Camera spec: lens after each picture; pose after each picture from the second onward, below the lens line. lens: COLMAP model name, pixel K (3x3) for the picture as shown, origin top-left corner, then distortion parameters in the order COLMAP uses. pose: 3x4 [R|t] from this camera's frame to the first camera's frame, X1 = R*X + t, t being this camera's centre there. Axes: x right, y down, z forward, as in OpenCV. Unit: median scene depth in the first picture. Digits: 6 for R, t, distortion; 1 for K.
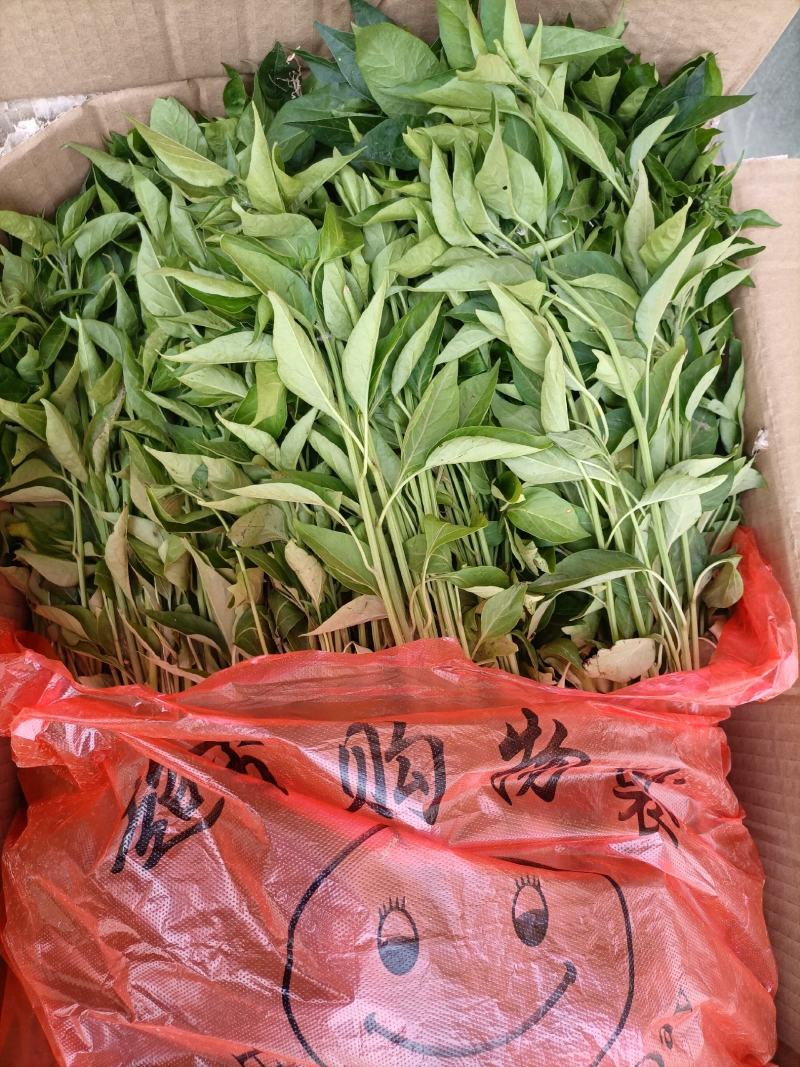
lens RADIAL K [[812.2, 0, 393.6], [0, 812.2, 533.6], [0, 0, 1]] dist [0.026333, -0.005308]
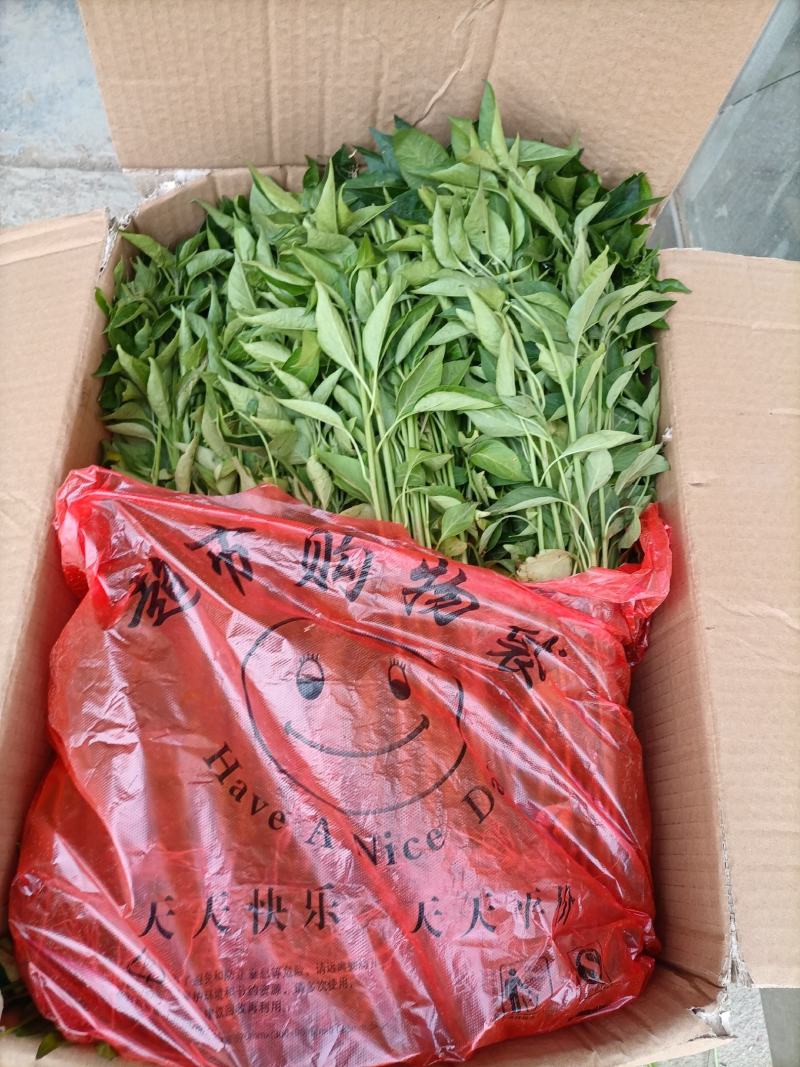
lens RADIAL K [[812.2, 0, 393.6], [0, 812.2, 533.6], [0, 0, 1]] dist [0.026333, -0.005308]
pose [[0.993765, 0.096386, -0.056039, 0.103648], [-0.105014, 0.978034, -0.180058, 0.367279], [0.037453, 0.184820, 0.982058, -0.332567]]
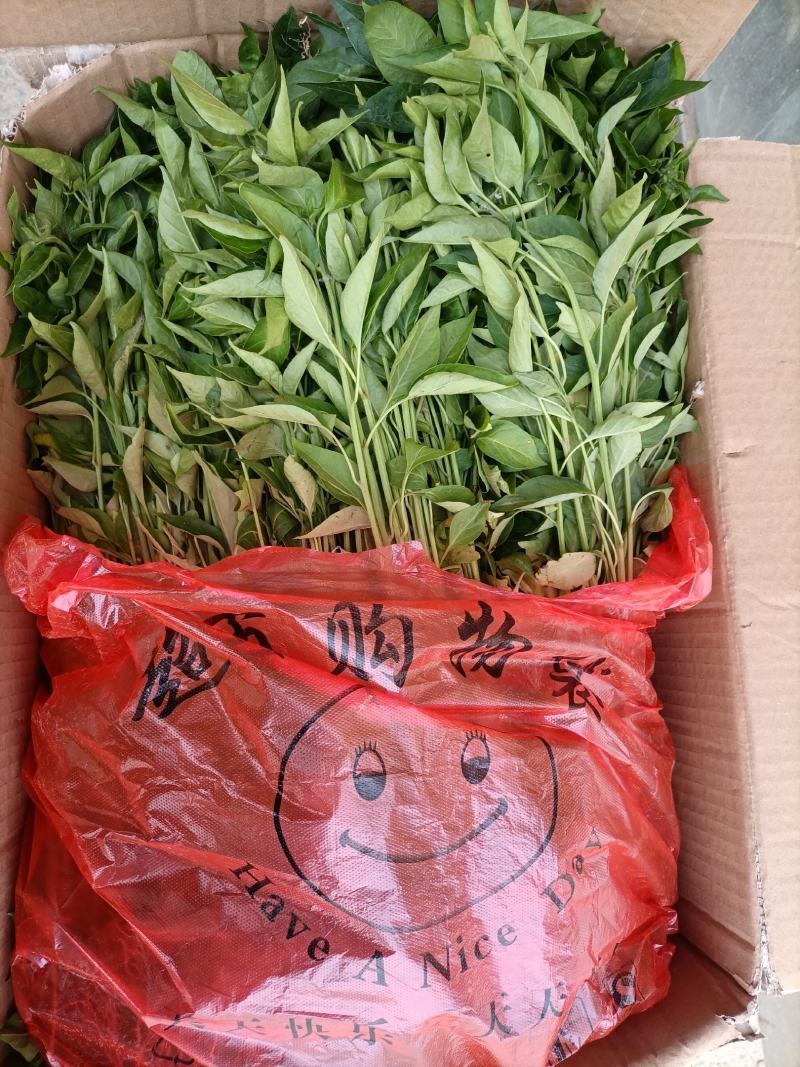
lens RADIAL K [[803.6, 0, 395.5], [0, 803.6, 536.2], [0, 0, 1]] dist [0.007729, 0.002795]
pose [[0.998561, 0.042055, 0.033287, -0.008192], [-0.044161, 0.996889, 0.065289, 0.040582], [-0.030437, -0.066665, 0.997311, -0.152046]]
